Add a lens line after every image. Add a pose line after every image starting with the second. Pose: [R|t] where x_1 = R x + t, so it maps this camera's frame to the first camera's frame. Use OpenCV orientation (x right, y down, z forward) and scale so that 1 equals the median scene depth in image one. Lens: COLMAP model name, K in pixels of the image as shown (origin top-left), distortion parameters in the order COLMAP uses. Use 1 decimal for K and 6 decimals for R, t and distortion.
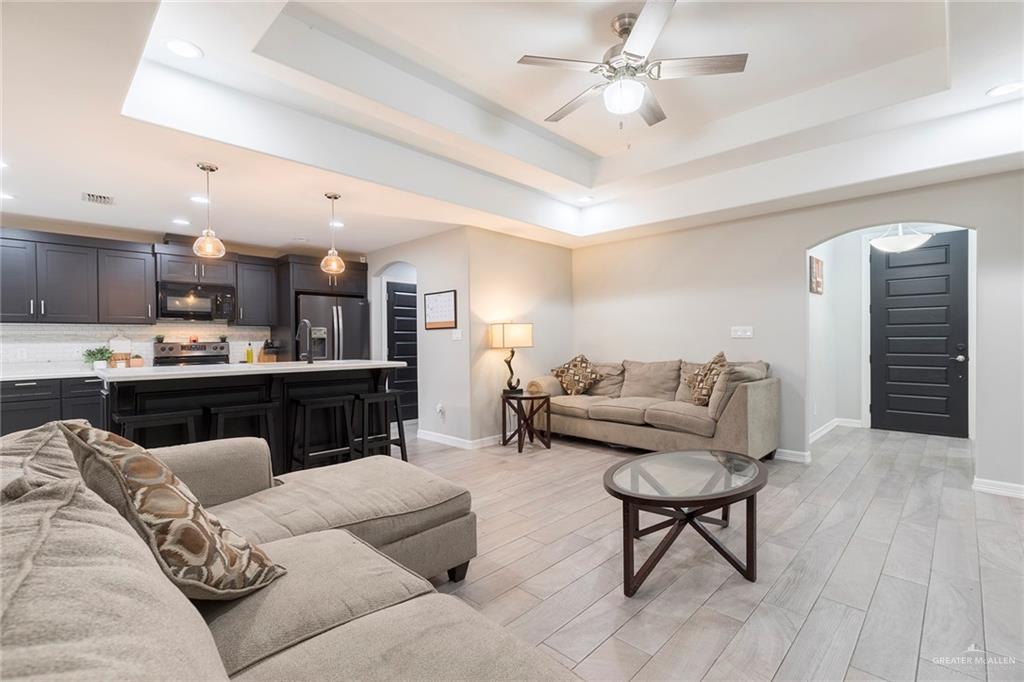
lens RADIAL K [[460.7, 0, 510.9], [0, 460.7, 339.4], [0, 0, 1]] dist [0.004556, 0.000508]
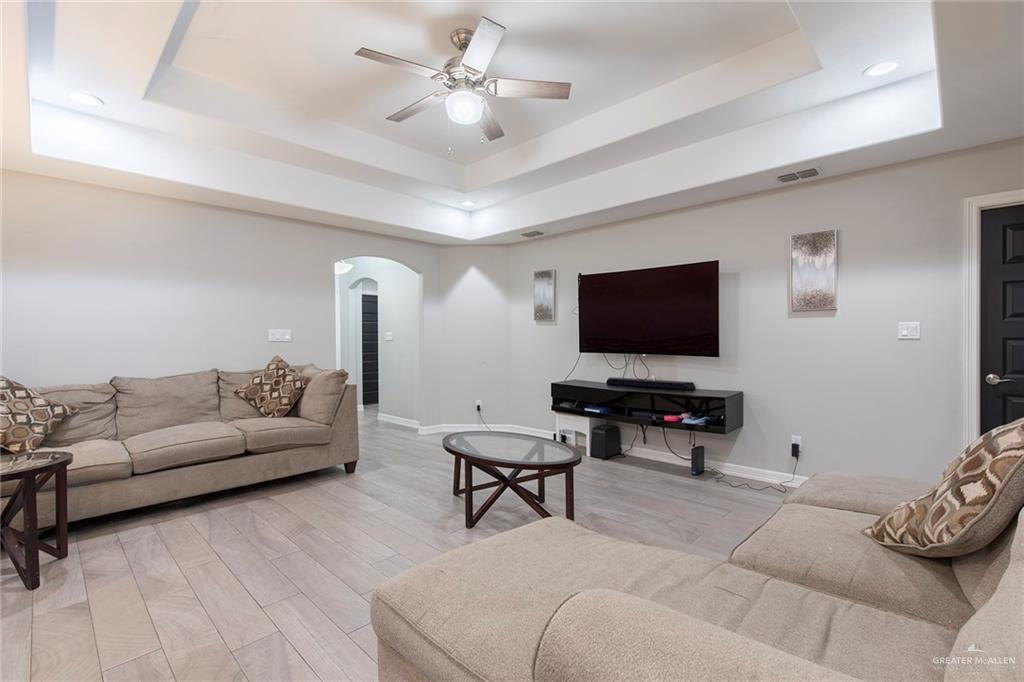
lens RADIAL K [[460.7, 0, 510.9], [0, 460.7, 342.5], [0, 0, 1]] dist [0.004556, 0.000508]
pose [[-0.010991, -0.007924, 0.999908, -0.444990], [0.006814, 0.999945, 0.007999, -0.004818], [-0.999916, 0.006902, -0.010937, 0.507021]]
